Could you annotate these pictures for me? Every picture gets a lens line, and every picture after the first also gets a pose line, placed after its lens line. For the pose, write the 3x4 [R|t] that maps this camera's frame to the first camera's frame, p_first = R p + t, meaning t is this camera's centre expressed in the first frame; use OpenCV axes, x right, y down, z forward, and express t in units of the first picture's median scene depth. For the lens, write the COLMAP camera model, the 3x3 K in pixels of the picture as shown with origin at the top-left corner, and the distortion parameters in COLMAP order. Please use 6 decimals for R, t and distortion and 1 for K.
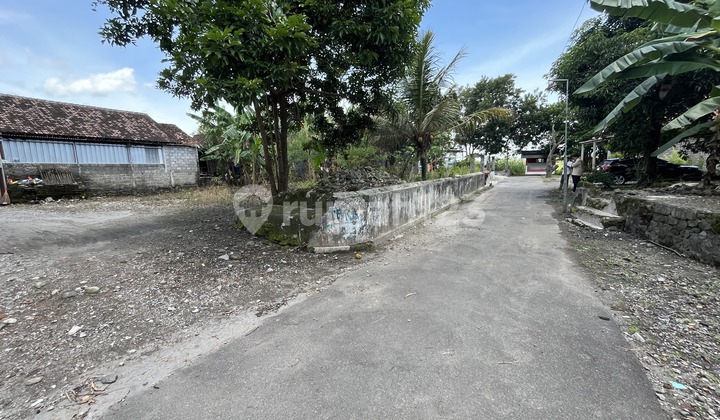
lens RADIAL K [[293.0, 0, 357.2], [0, 293.0, 208.5], [0, 0, 1]] dist [-0.002823, 0.000189]
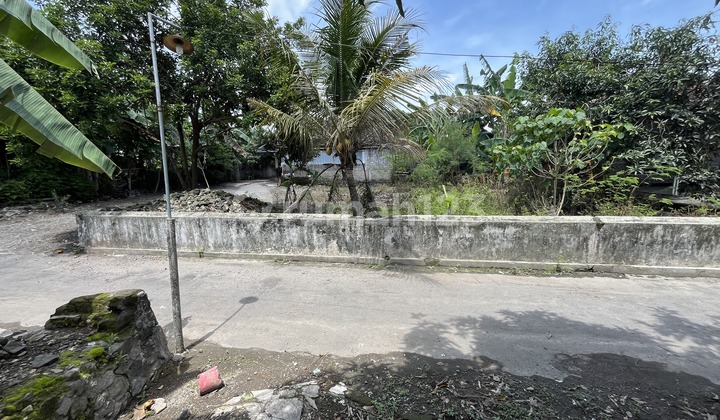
lens RADIAL K [[293.0, 0, 357.5], [0, 293.0, 209.2], [0, 0, 1]] dist [-0.002823, 0.000189]
pose [[0.367230, 0.168525, -0.914736, 1.022299], [-0.116869, 0.984015, 0.134370, -0.237196], [0.922759, 0.057559, 0.381056, 0.953924]]
